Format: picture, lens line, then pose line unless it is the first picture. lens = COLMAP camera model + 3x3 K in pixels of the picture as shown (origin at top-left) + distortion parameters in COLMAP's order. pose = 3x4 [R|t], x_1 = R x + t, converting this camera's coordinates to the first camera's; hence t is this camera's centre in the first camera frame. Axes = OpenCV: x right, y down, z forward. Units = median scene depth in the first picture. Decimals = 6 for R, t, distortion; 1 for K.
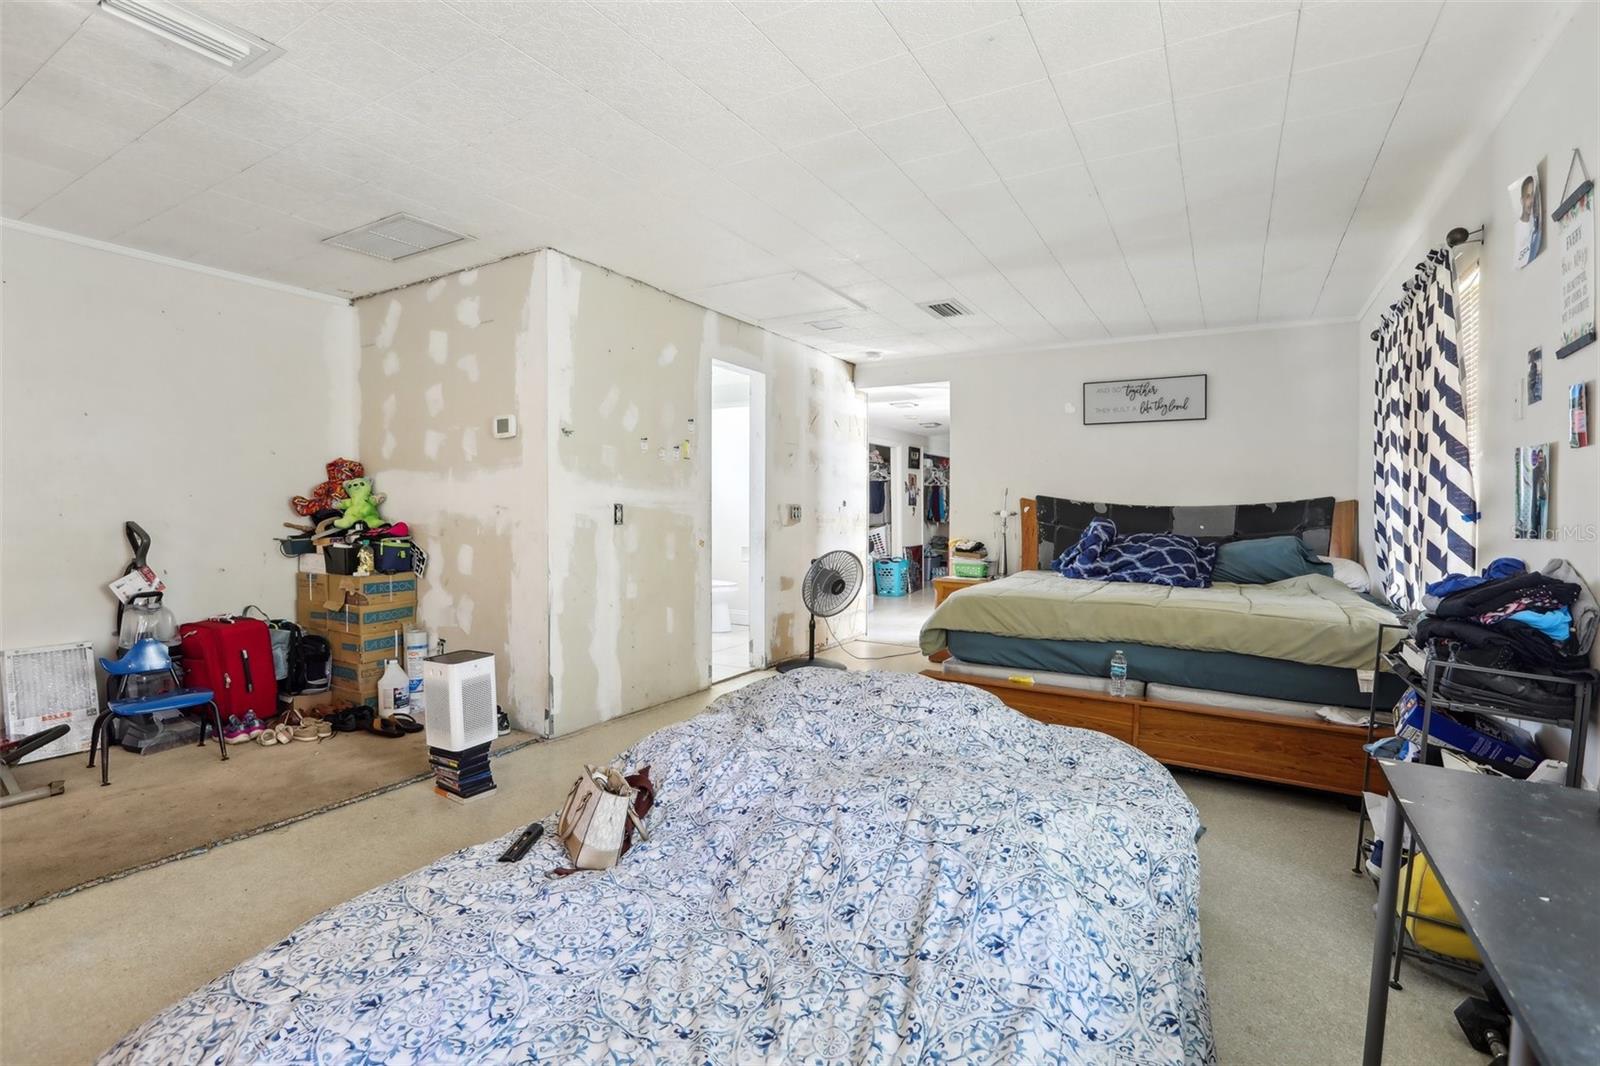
lens RADIAL K [[741.2, 0, 804.7], [0, 741.2, 508.7], [0, 0, 1]] dist [-0.017964, 0.000088]
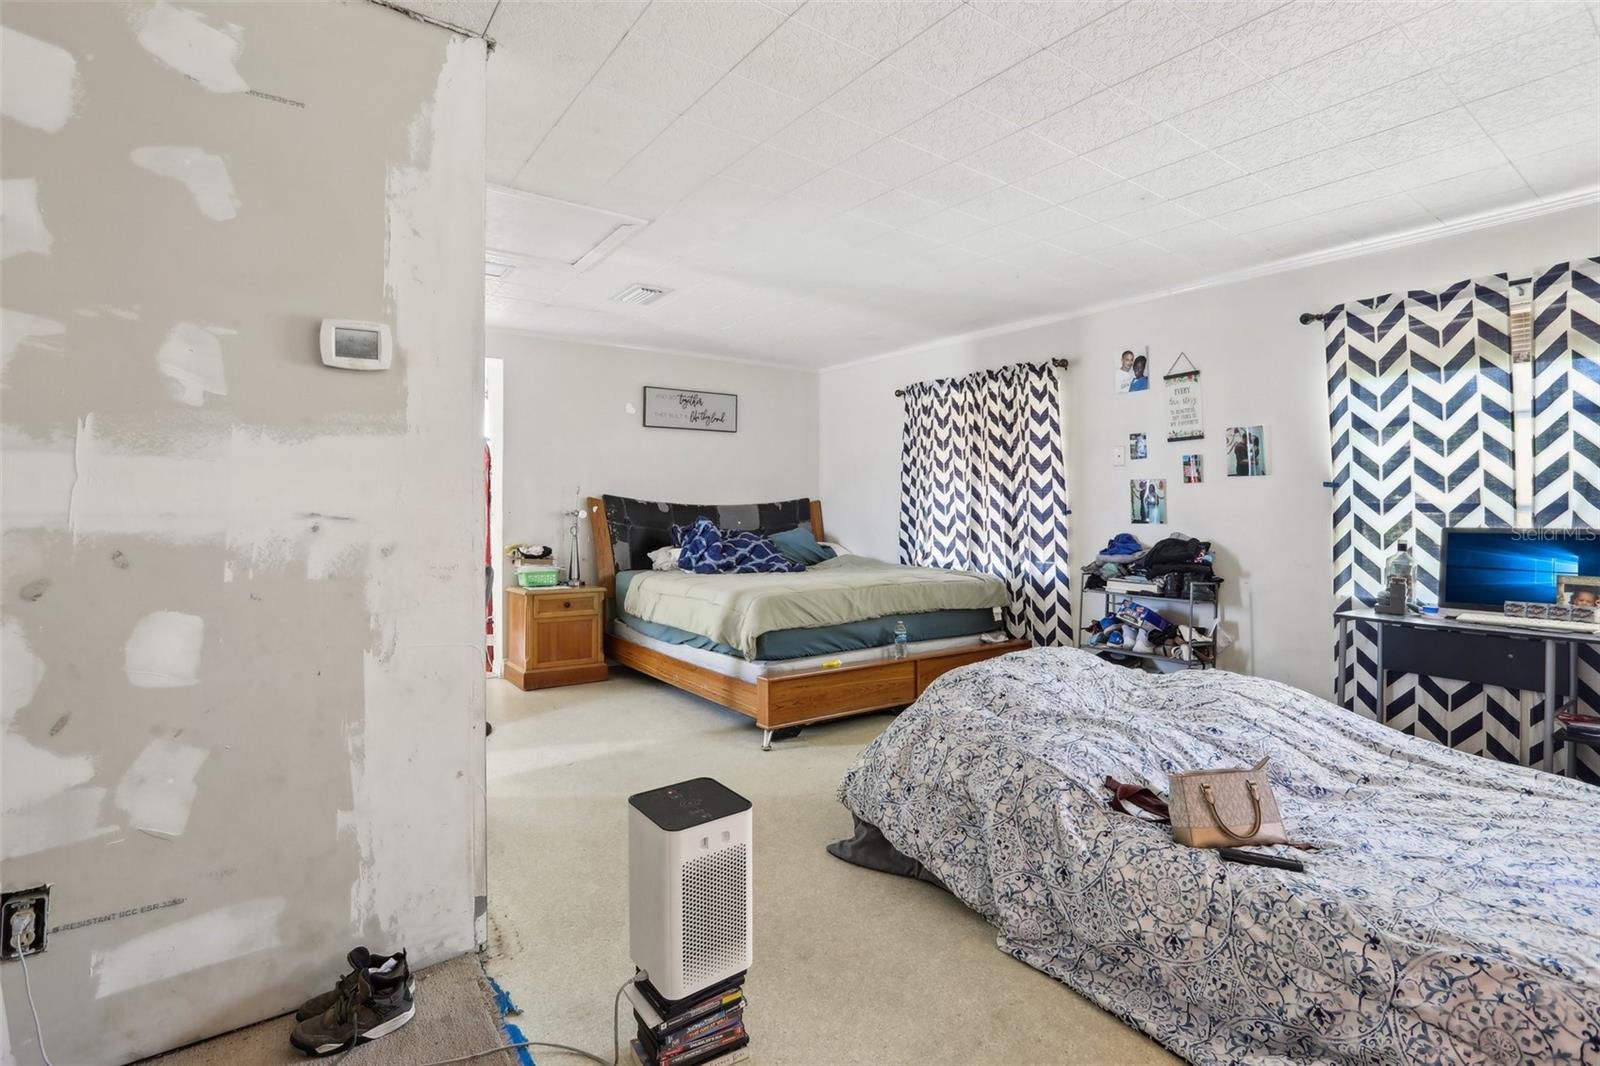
lens RADIAL K [[769.4, 0, 802.4], [0, 769.4, 481.5], [0, 0, 1]] dist [-0.039350, -0.000001]
pose [[0.381909, 0.024447, 0.923876, -0.710382], [-0.000099, 0.999651, -0.026411, -0.011144], [-0.924200, 0.009995, 0.381779, 0.530284]]
